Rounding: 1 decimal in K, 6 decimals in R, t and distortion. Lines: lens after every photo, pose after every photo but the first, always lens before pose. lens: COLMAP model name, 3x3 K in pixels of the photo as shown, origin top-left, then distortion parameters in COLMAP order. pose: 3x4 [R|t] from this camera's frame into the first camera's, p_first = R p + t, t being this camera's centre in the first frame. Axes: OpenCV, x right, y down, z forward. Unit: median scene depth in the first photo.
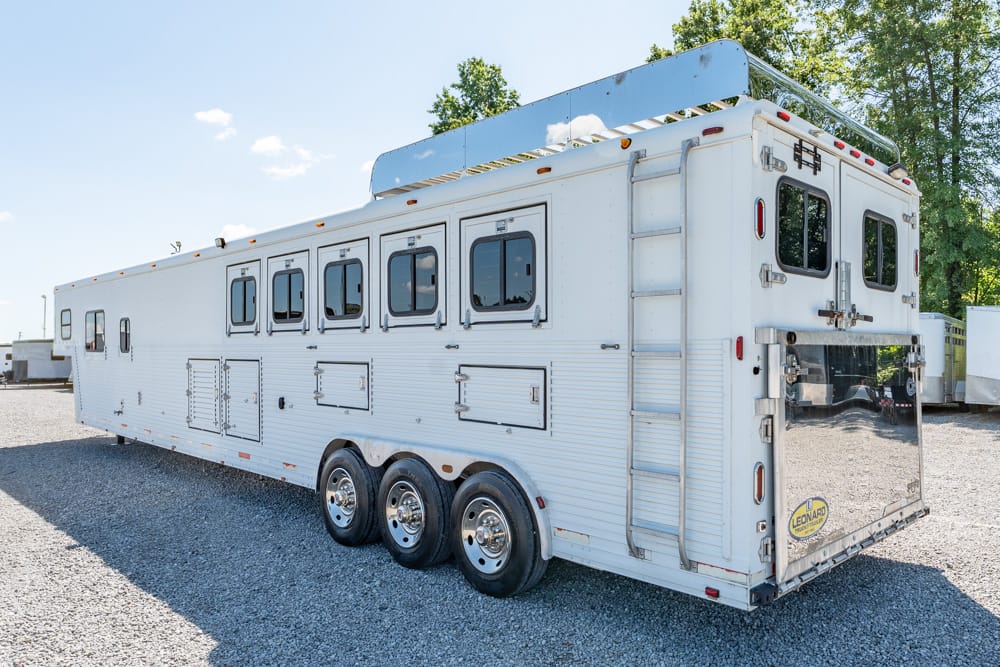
lens RADIAL K [[788.7, 0, 500.0], [0, 788.7, 333.5], [0, 0, 1]] dist [0.003001, 0.001357]
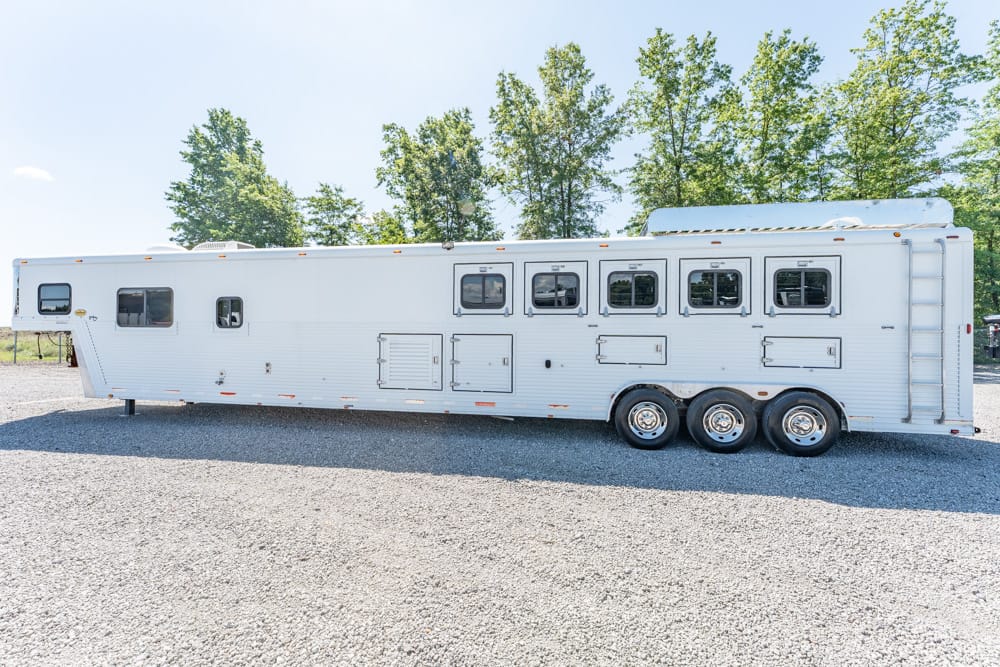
lens RADIAL K [[501.4, 0, 515.3], [0, 501.4, 333.3], [0, 0, 1]] dist [0.004136, 0.000598]
pose [[0.801756, 0.015634, 0.597446, -1.064272], [-0.022986, 0.999725, 0.004686, 0.035229], [-0.597209, -0.017490, 0.801895, 0.363466]]
